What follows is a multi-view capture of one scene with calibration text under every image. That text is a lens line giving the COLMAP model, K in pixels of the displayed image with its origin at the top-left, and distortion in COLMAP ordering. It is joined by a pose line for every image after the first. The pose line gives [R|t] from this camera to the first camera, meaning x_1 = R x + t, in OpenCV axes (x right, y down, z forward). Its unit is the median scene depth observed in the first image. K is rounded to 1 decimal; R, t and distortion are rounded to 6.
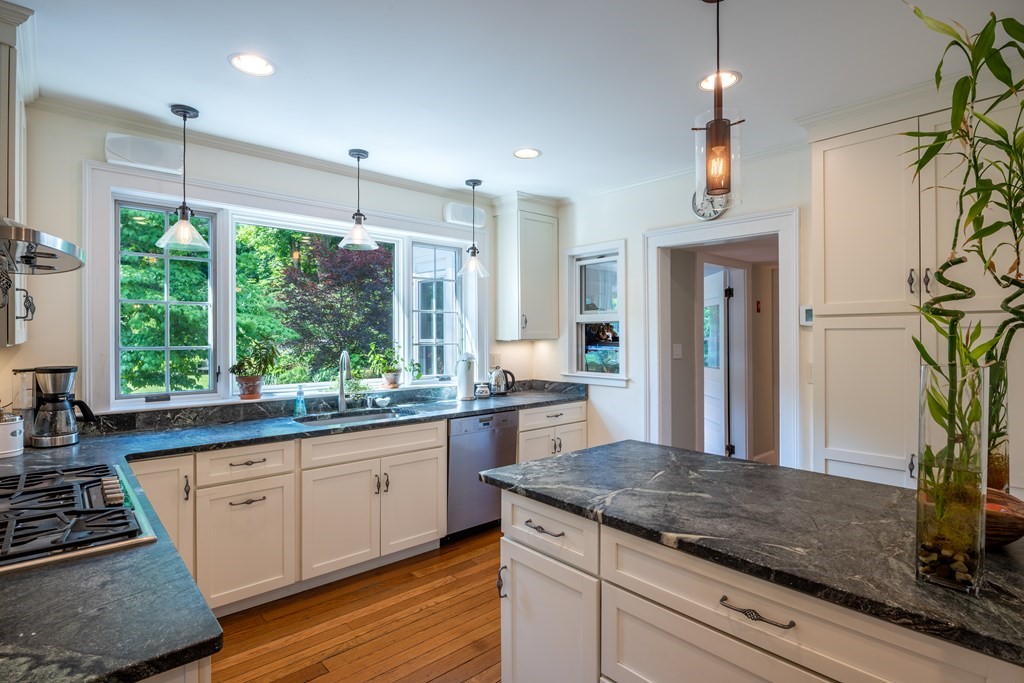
lens RADIAL K [[517.6, 0, 511.7], [0, 517.6, 334.4], [0, 0, 1]] dist [0.001047, -0.003055]
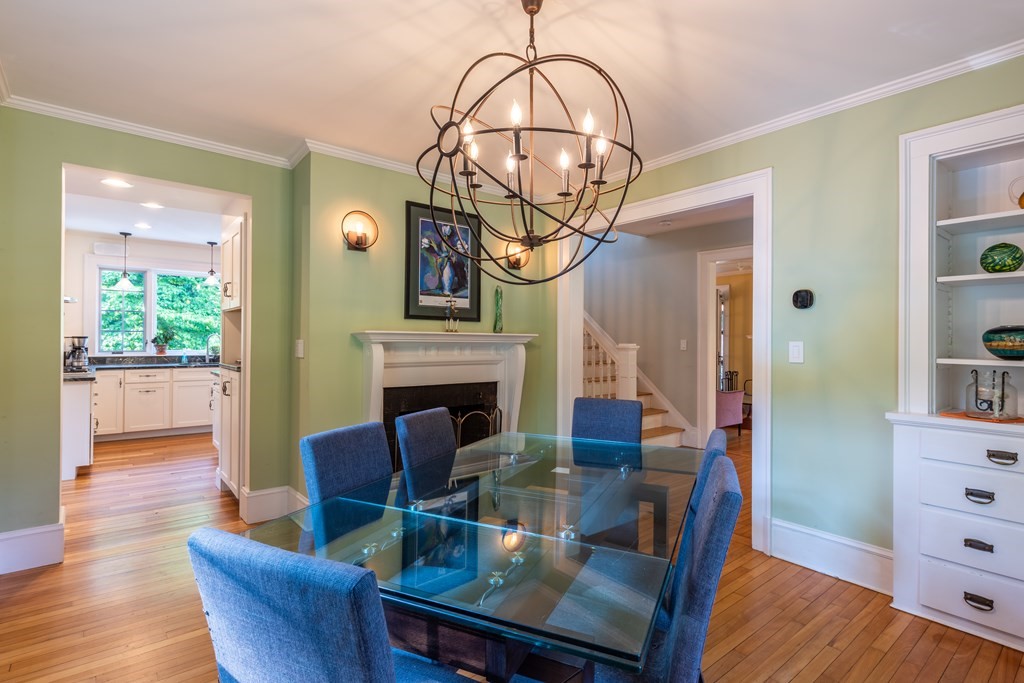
lens RADIAL K [[517.6, 0, 515.4], [0, 517.6, 341.1], [0, 0, 1]] dist [0.001047, -0.003055]
pose [[0.999165, 0.011423, -0.039234, 1.107435], [-0.011189, 0.999918, 0.006171, 0.036487], [0.039302, -0.005726, 0.999211, -1.161616]]
